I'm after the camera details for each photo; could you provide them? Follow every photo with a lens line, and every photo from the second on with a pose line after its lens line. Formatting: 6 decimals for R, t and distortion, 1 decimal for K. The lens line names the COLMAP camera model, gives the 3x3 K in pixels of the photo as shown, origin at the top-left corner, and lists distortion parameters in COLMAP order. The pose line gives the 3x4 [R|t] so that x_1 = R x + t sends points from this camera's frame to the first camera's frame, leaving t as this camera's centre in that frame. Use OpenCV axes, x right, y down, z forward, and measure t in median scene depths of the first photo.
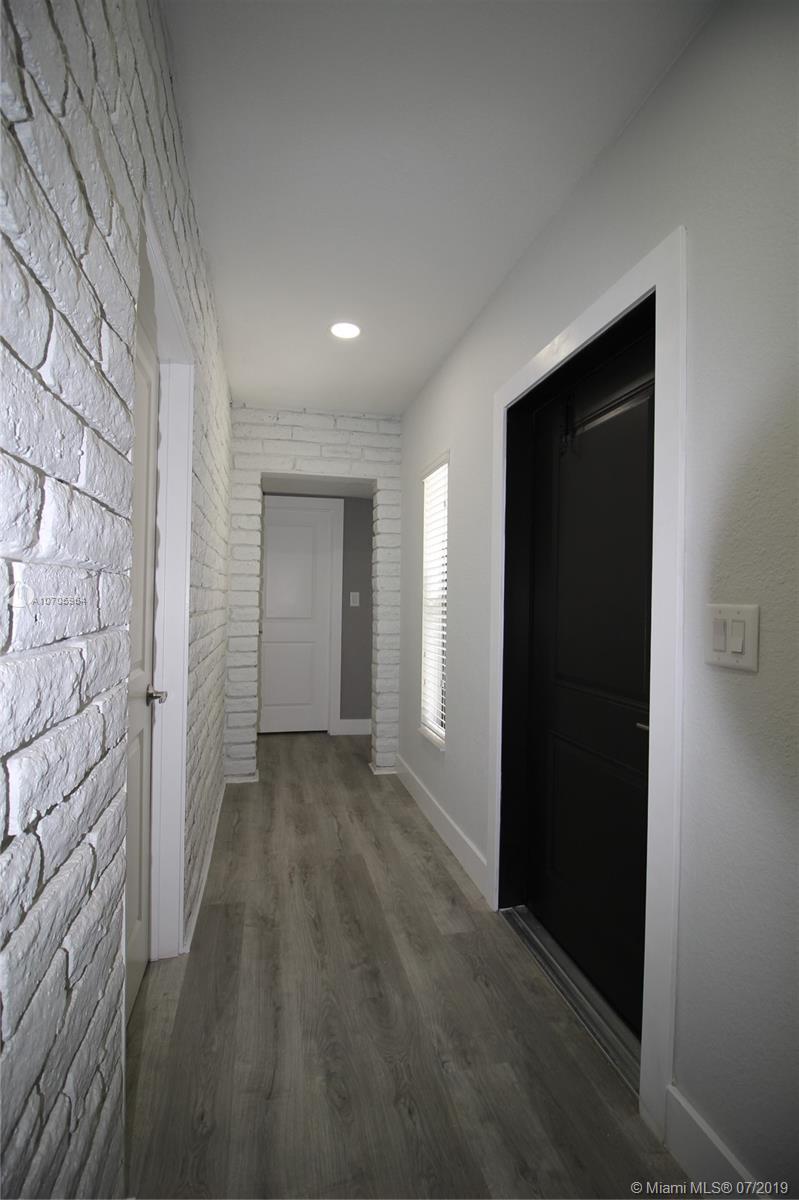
lens RADIAL K [[546.3, 0, 395.2], [0, 546.3, 595.2], [0, 0, 1]] dist [0.002362, -0.016277]
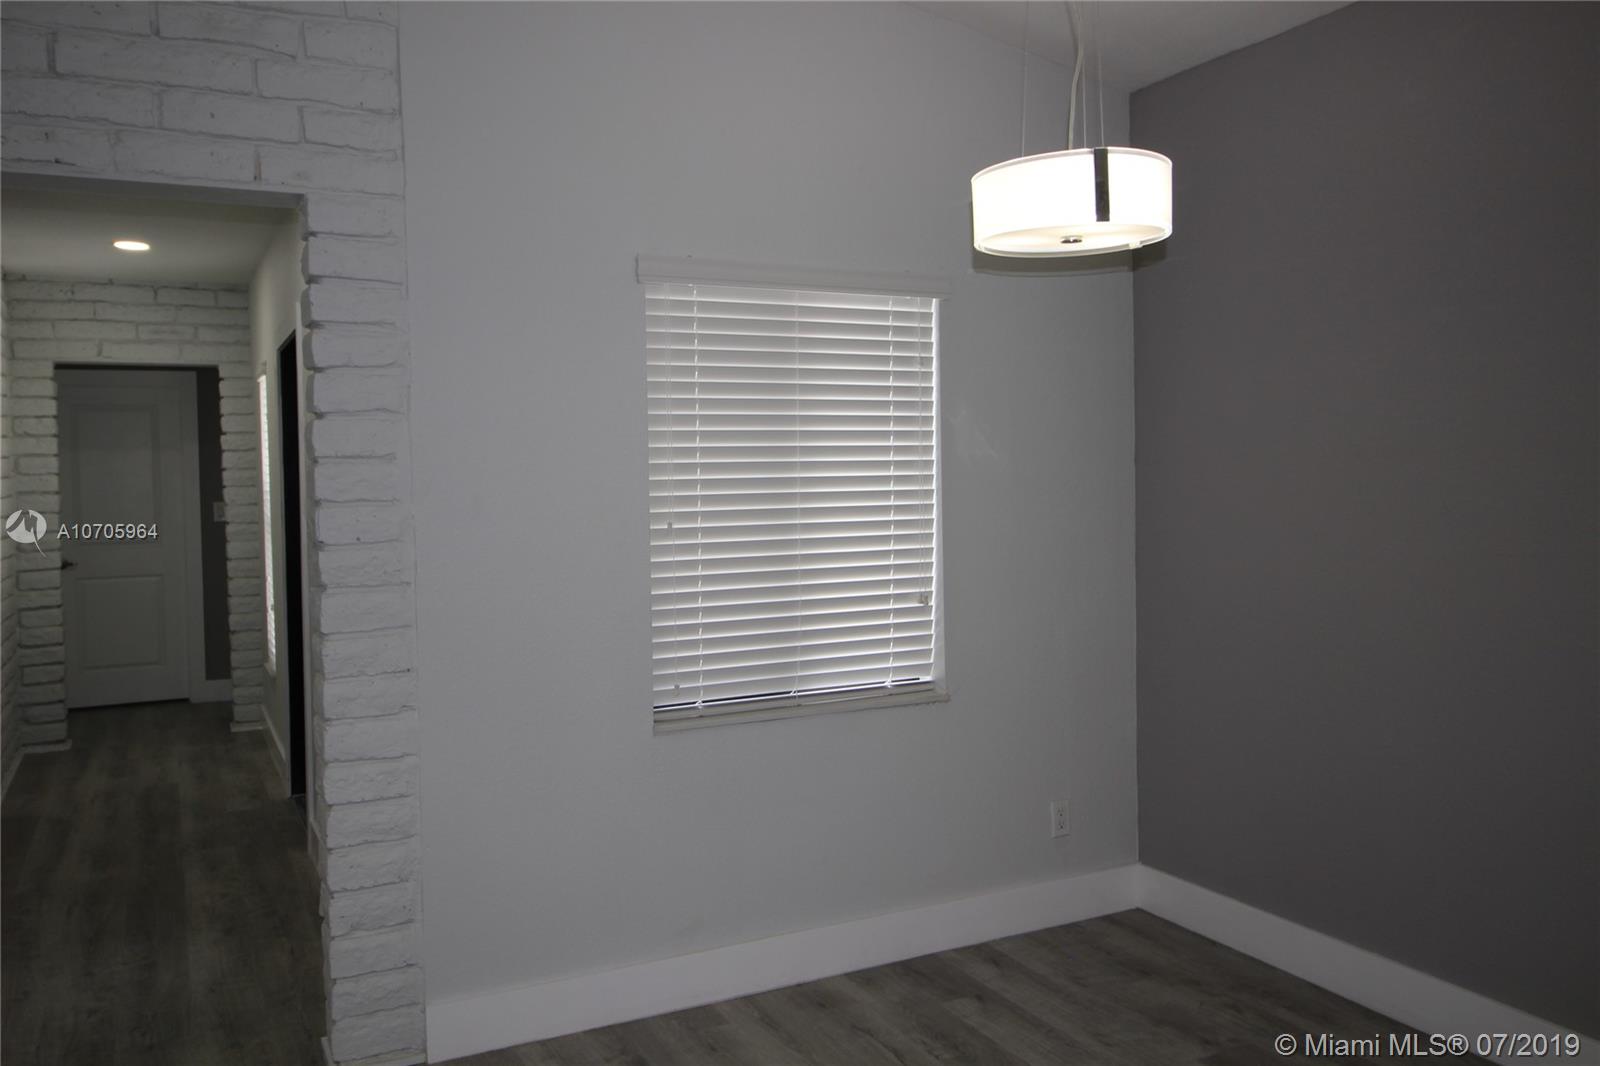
lens RADIAL K [[1243.9, 0, 802.9], [0, 1243.9, 511.9], [0, 0, 1]] dist [0.009919, -0.001318]
pose [[0.969006, -0.038284, 0.244054, 0.355813], [0.028285, 0.998616, 0.044346, -0.057595], [-0.245414, -0.036068, 0.968747, -1.021681]]
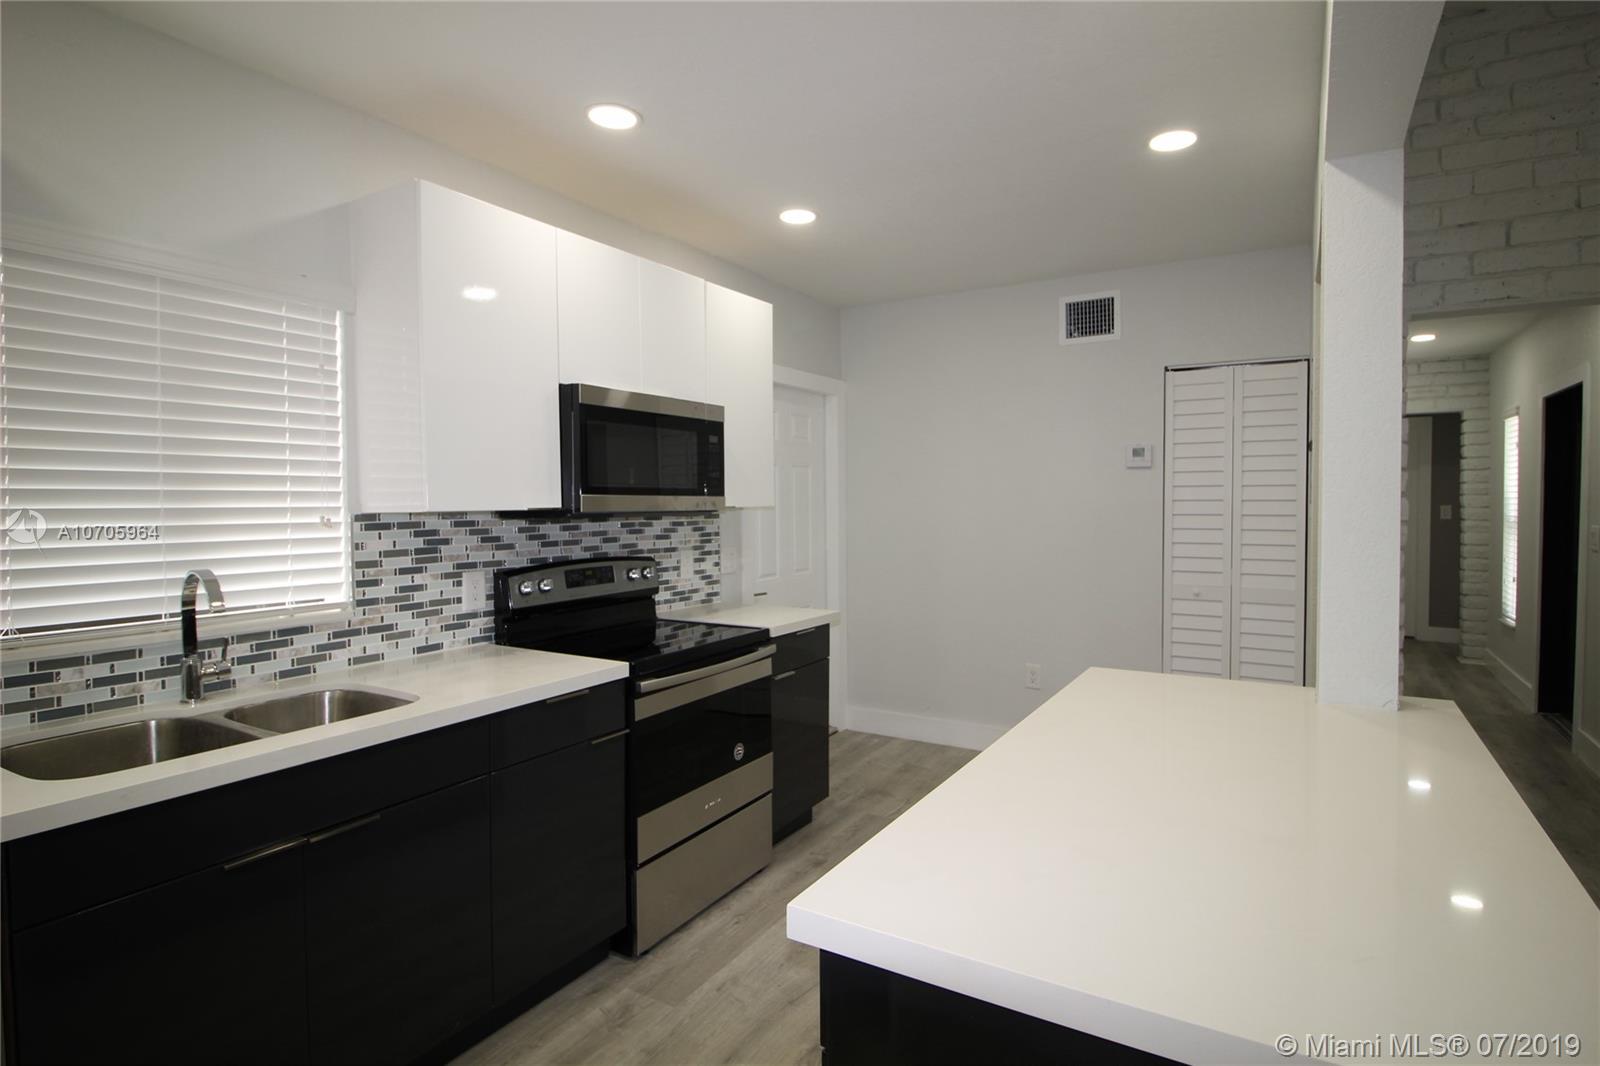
lens RADIAL K [[832.1, 0, 806.3], [0, 832.1, 517.0], [0, 0, 1]] dist [-0.015688, -0.000430]
pose [[0.720550, 0.000855, -0.693402, 0.182189], [0.018637, 0.999614, 0.020599, -0.051506], [0.693152, -0.027765, 0.720256, -1.290624]]
